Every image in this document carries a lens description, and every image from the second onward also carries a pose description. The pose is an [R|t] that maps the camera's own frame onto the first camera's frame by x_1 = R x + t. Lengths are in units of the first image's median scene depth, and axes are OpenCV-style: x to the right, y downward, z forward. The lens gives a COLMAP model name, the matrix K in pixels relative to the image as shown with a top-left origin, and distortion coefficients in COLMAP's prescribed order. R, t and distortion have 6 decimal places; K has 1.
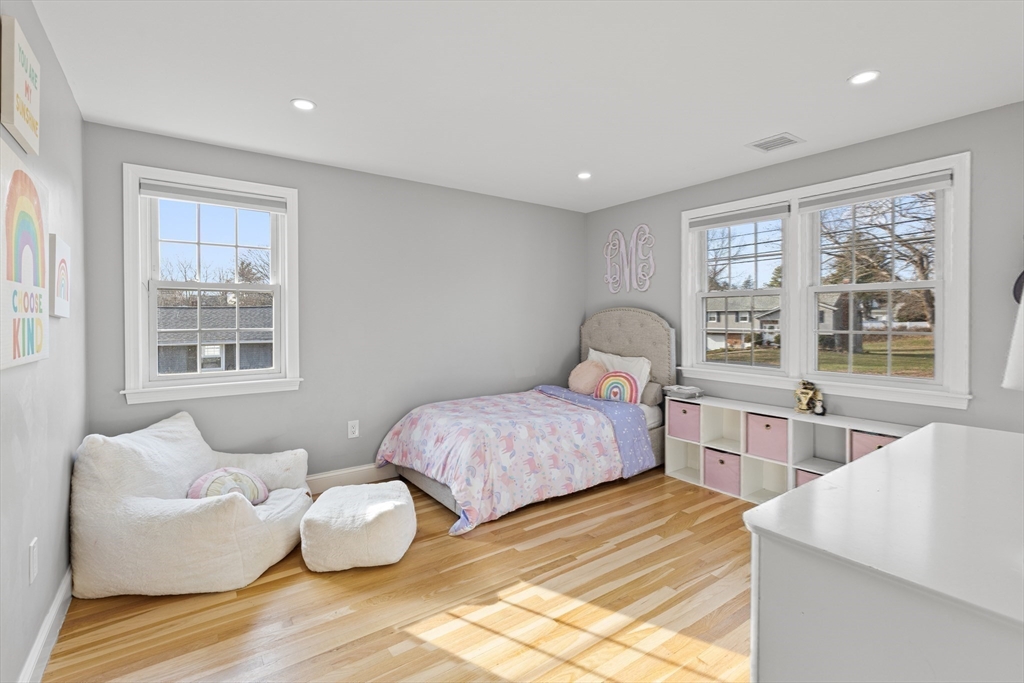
lens RADIAL K [[473.9, 0, 519.4], [0, 473.9, 321.0], [0, 0, 1]] dist [0.011593, -0.000734]
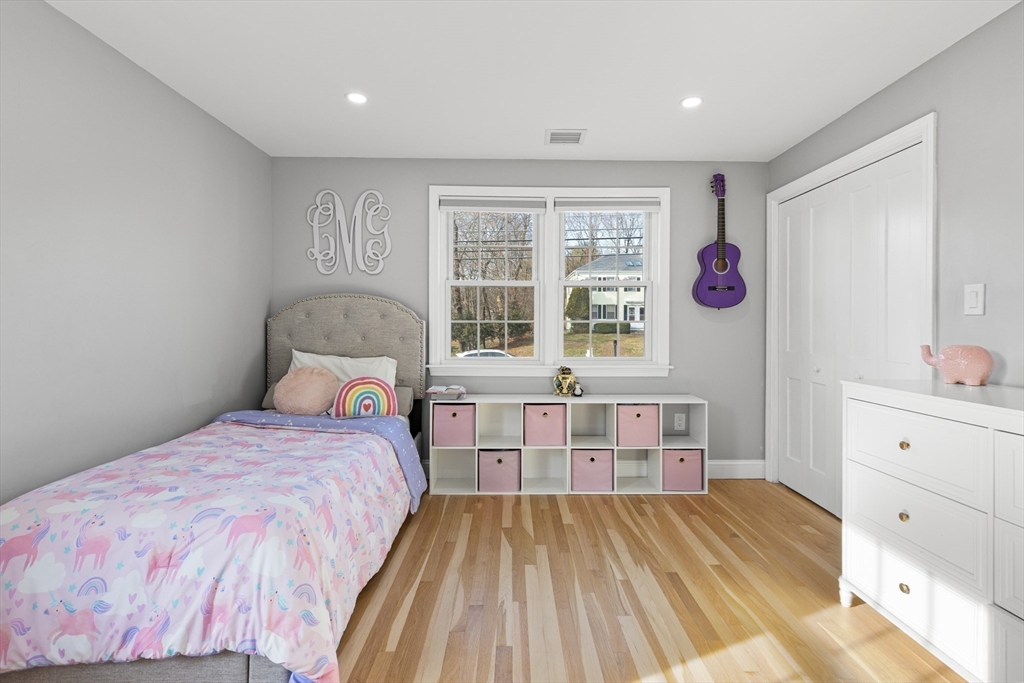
lens RADIAL K [[473.9, 0, 546.8], [0, 473.9, 322.2], [0, 0, 1]] dist [0.011593, -0.000734]
pose [[0.575681, -0.002158, 0.817672, -0.275022], [0.000102, 0.999997, 0.002568, 0.019356], [-0.817675, -0.001395, 0.575679, 0.373251]]
